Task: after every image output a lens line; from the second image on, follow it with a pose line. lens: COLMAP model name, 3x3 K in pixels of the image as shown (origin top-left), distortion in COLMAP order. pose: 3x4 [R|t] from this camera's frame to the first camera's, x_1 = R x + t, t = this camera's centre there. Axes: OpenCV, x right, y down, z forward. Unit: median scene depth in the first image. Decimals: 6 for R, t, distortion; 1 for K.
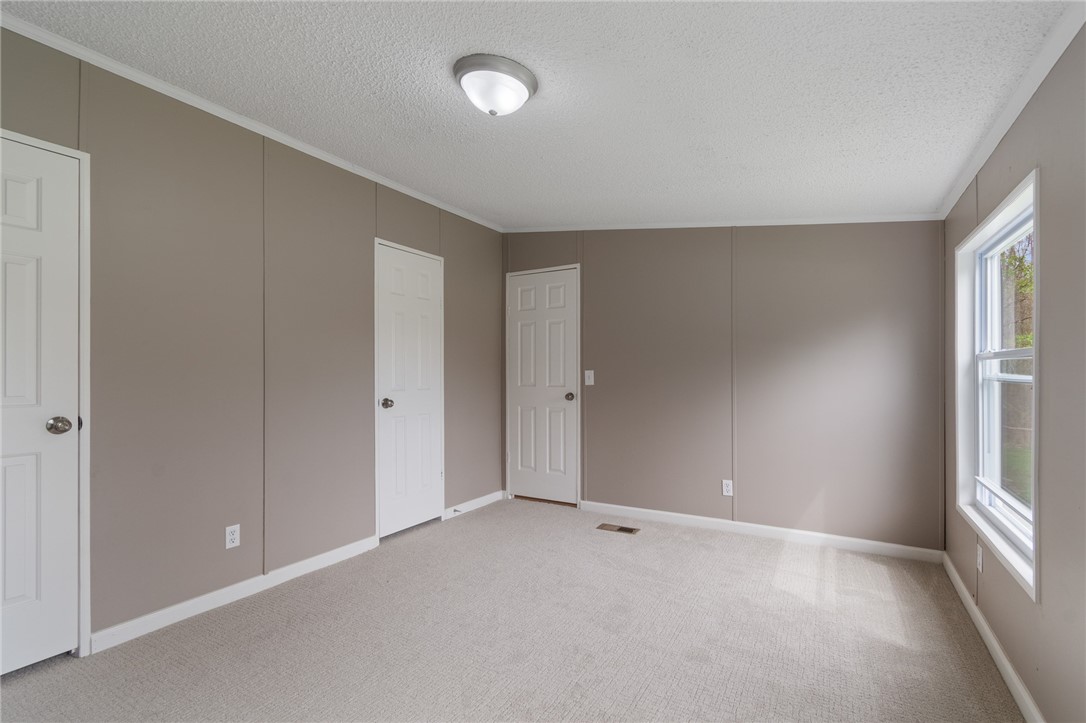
lens RADIAL K [[490.0, 0, 542.6], [0, 490.0, 369.1], [0, 0, 1]] dist [0.025708, 0.000024]
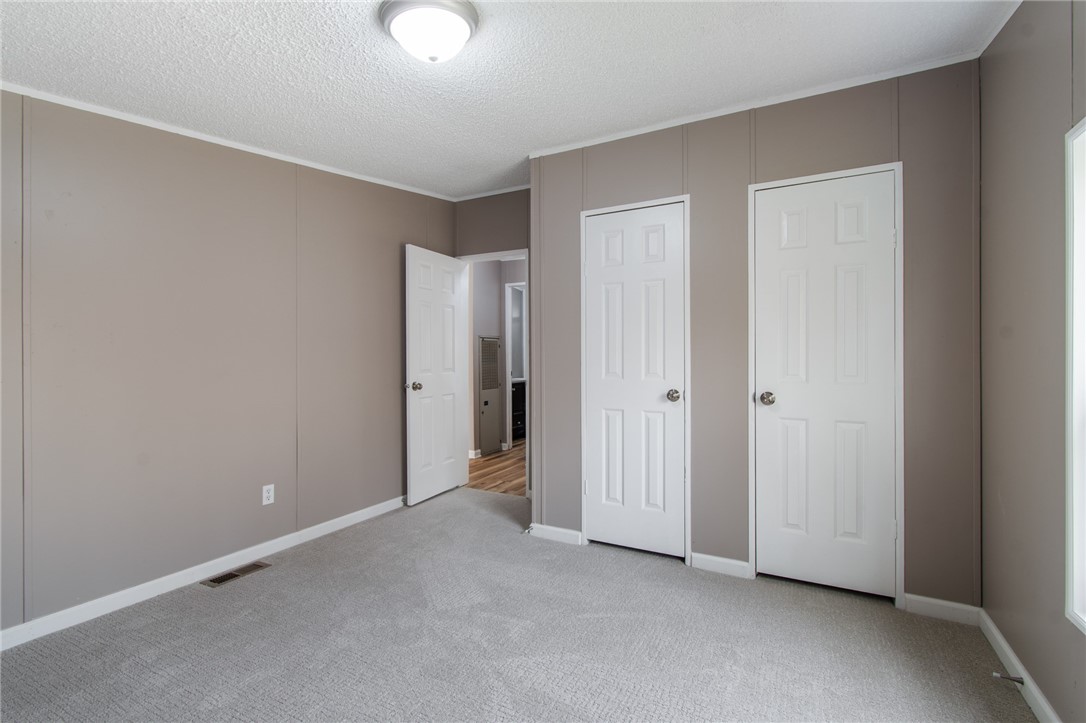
lens RADIAL K [[478.8, 0, 543.0], [0, 478.8, 361.5], [0, 0, 1]] dist [-0.000445, -0.000030]
pose [[0.037876, 0.010122, -0.999231, 0.359109], [0.010366, 0.999891, 0.010522, 0.001424], [0.999229, -0.010757, 0.037767, 0.563833]]
